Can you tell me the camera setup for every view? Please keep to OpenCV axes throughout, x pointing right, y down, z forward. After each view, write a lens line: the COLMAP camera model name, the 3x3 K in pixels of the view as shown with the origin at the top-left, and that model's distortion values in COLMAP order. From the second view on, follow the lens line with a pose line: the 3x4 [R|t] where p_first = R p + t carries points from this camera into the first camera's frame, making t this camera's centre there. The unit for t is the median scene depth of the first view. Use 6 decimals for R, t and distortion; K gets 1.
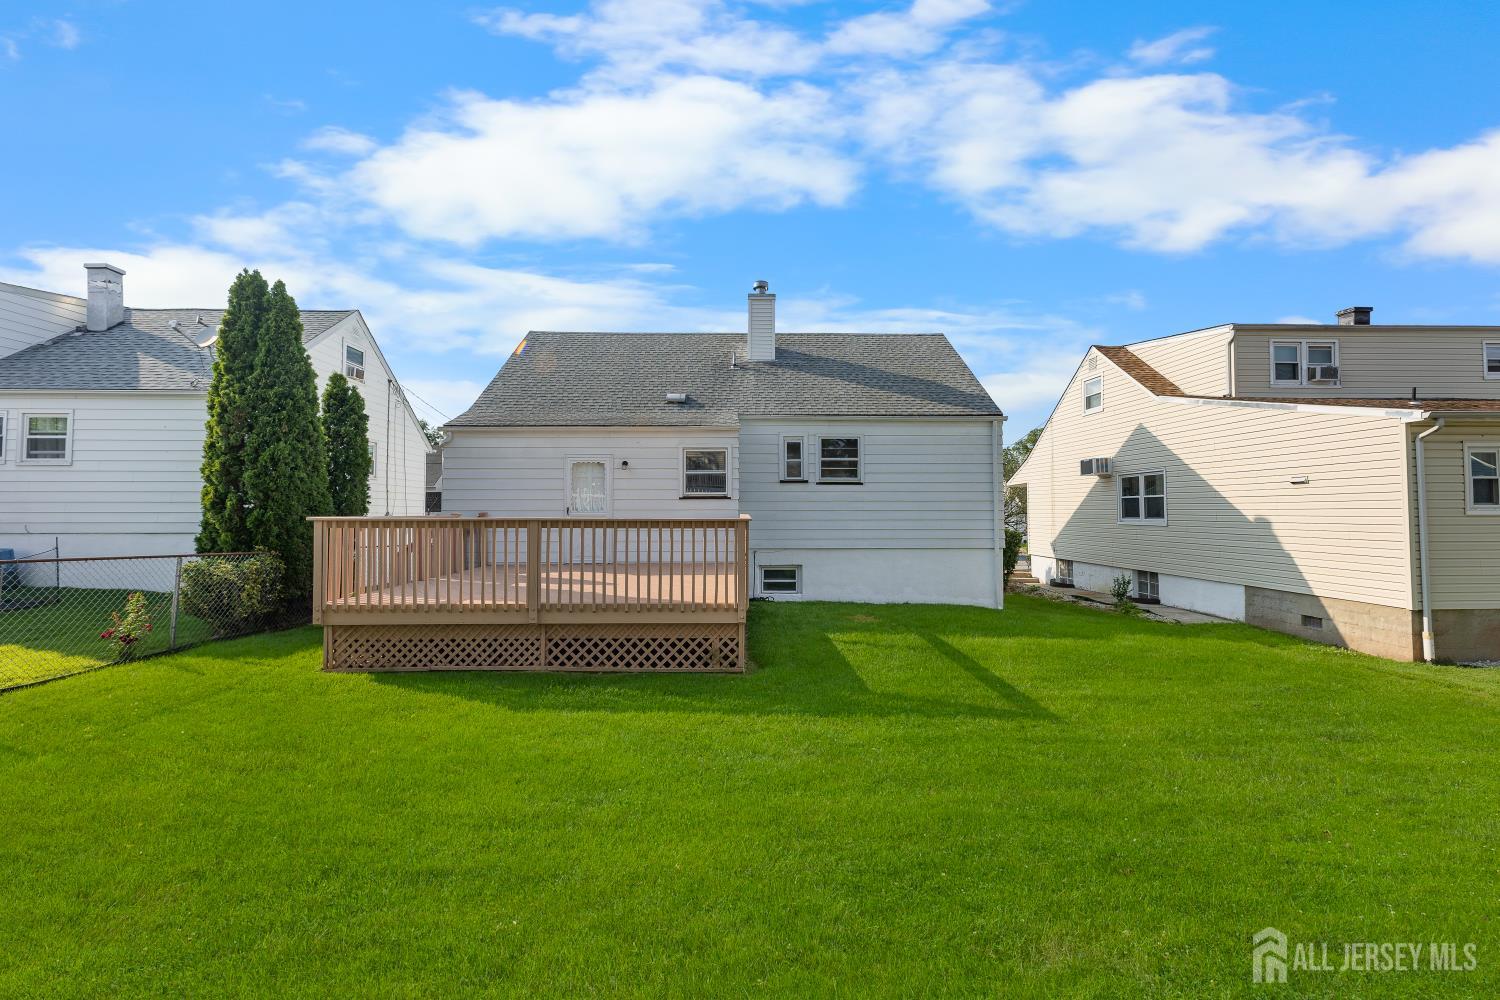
lens RADIAL K [[608.8, 0, 756.0], [0, 608.8, 488.6], [0, 0, 1]] dist [0.002383, -0.000052]
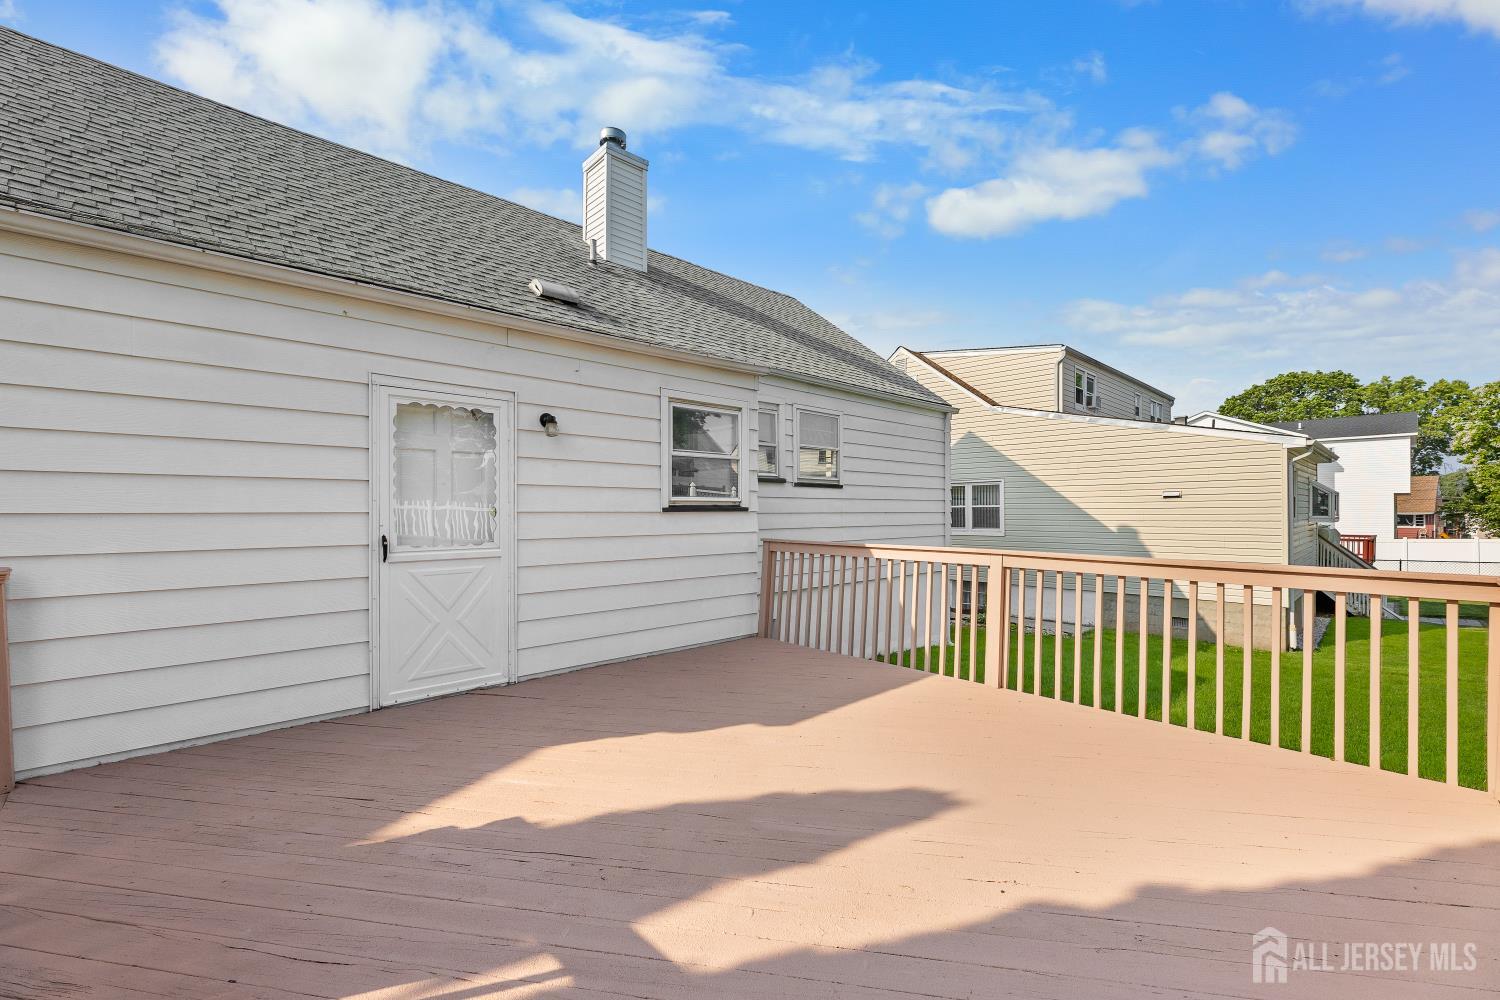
lens RADIAL K [[624.3, 0, 756.7], [0, 624.3, 503.4], [0, 0, 1]] dist [0.001618, 0.000171]
pose [[0.741931, 0.007436, 0.670435, -0.378131], [-0.021106, 0.999702, 0.012269, 0.004155], [-0.670144, -0.023253, 0.741867, 0.605624]]
